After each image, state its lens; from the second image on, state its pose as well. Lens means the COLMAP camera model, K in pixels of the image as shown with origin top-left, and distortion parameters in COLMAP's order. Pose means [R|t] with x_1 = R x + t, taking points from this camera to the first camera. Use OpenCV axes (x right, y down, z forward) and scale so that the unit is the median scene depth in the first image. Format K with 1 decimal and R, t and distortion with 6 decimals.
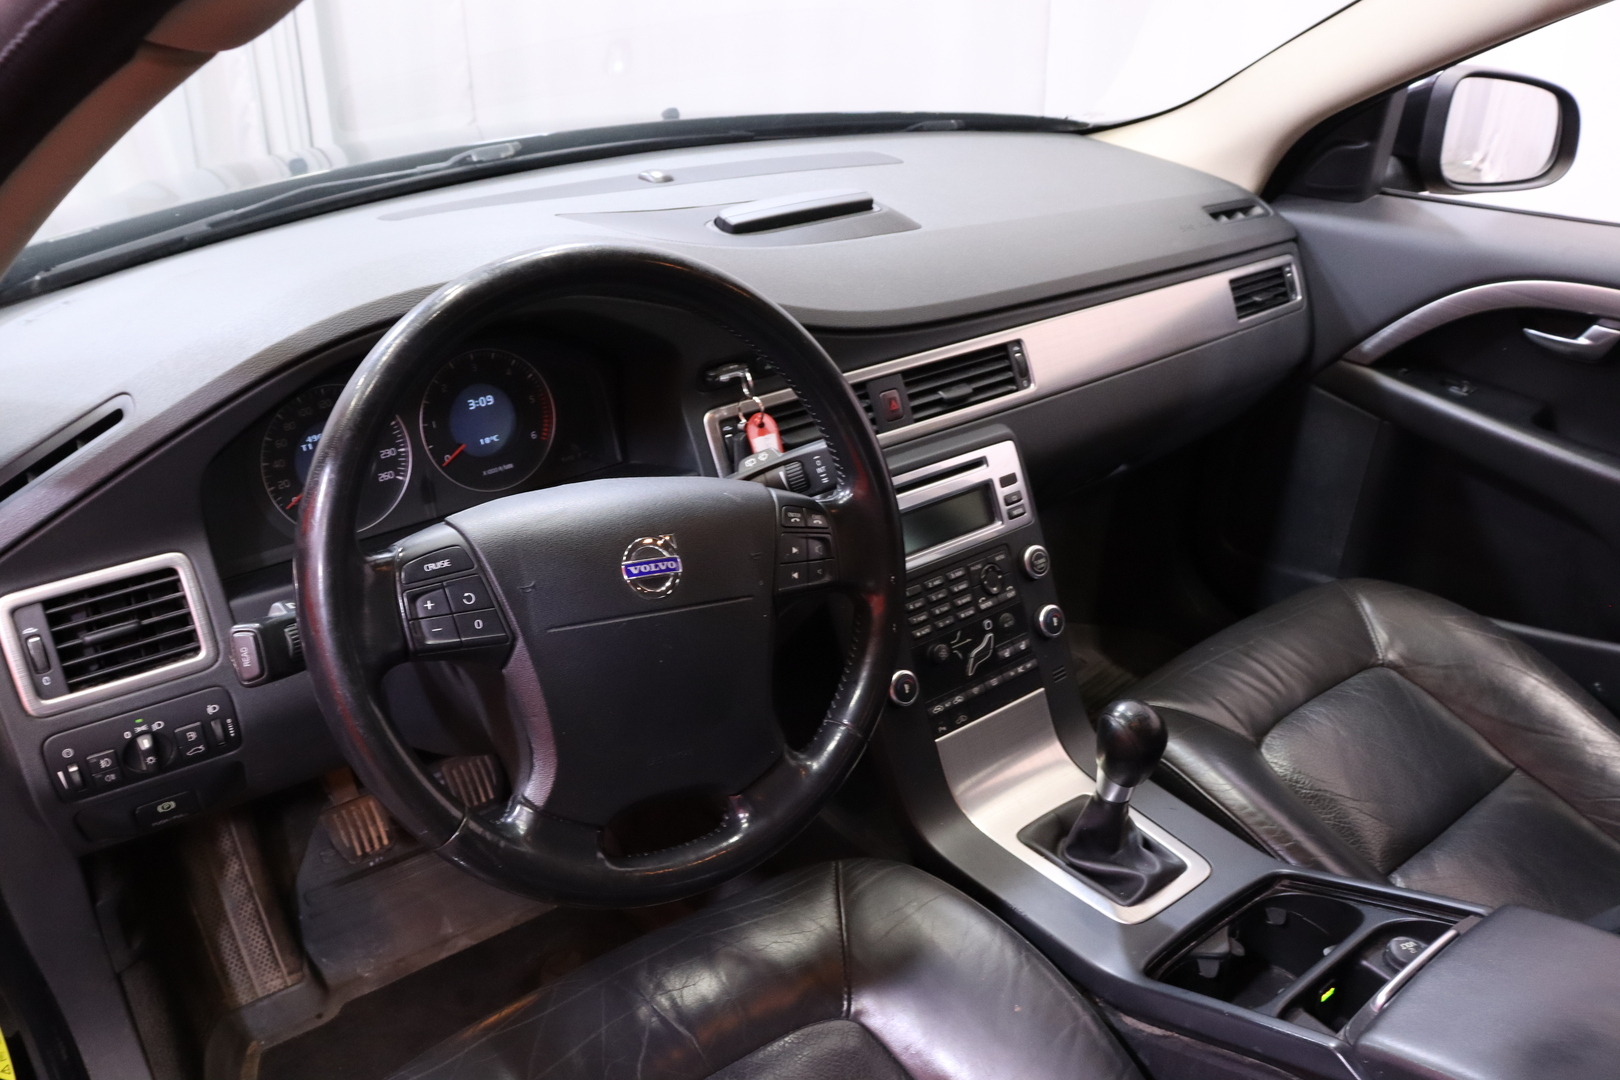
lens RADIAL K [[1289.2, 0, 777.6], [0, 1289.2, 540.0], [0, 0, 1]] dist [-0.166538, 0.113075]
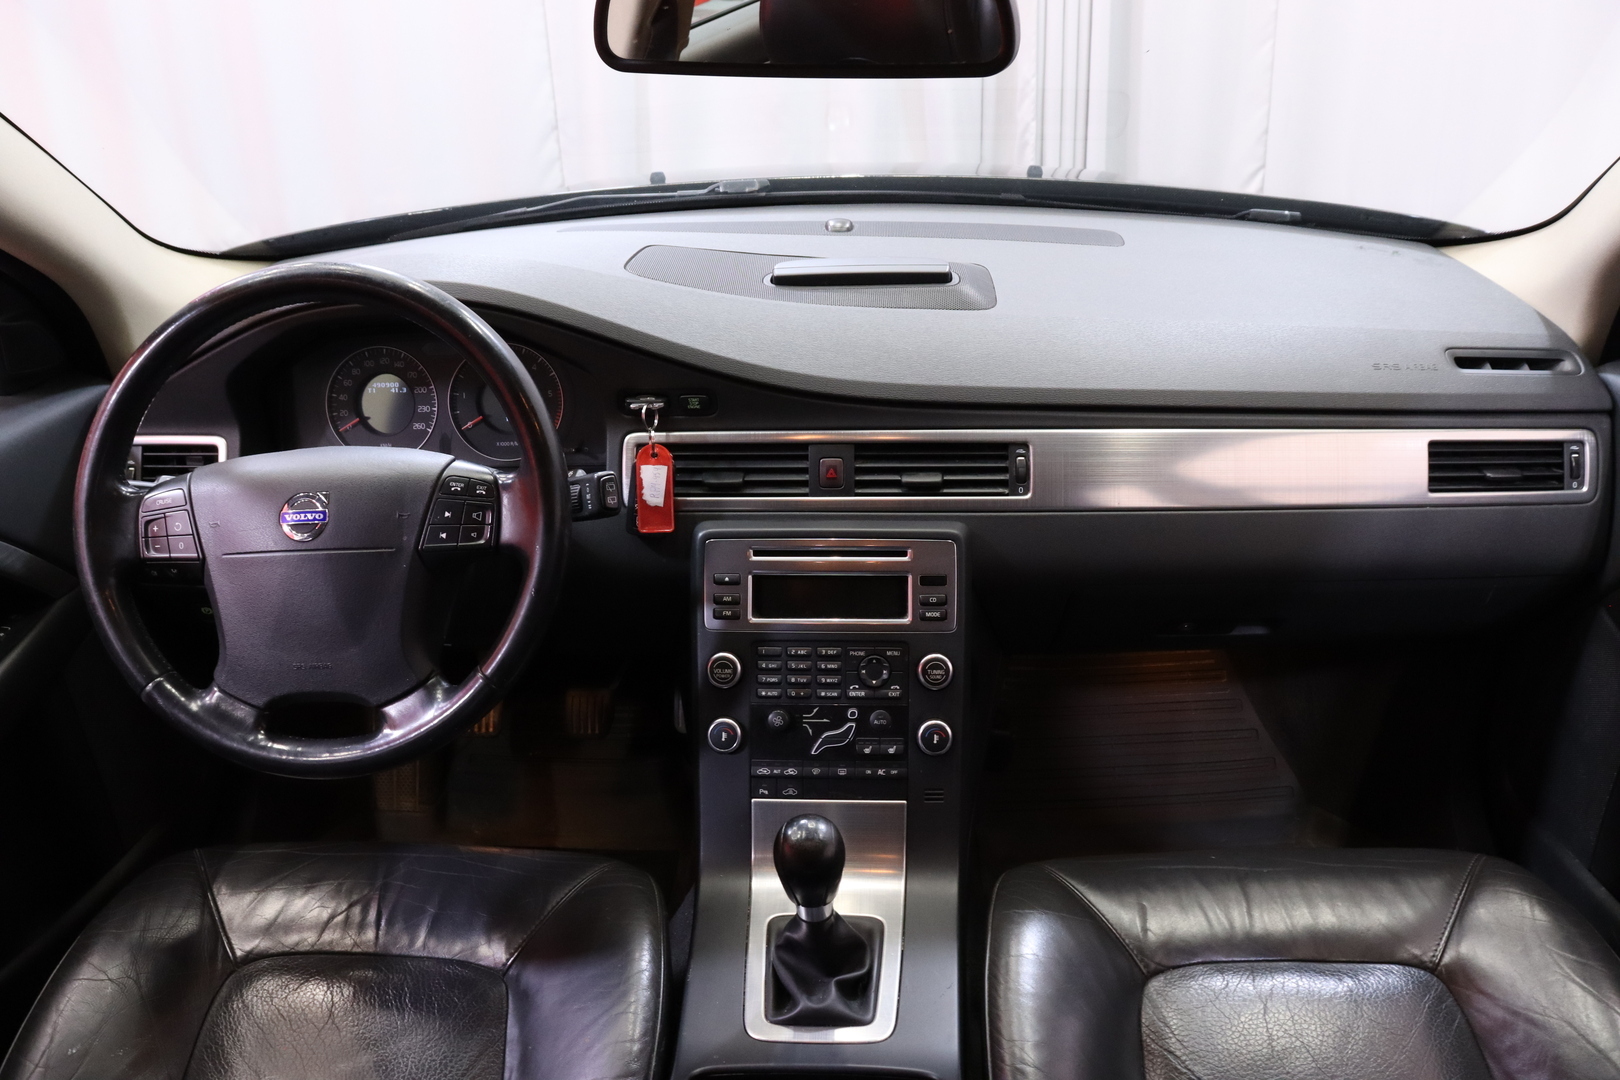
lens RADIAL K [[1289.2, 0, 777.6], [0, 1289.2, 540.0], [0, 0, 1]] dist [-0.166538, 0.113075]
pose [[0.764674, 0.261138, -0.589136, 0.681808], [-0.272860, 0.959422, 0.071108, -0.117735], [0.583799, 0.106377, 0.804899, 0.174682]]
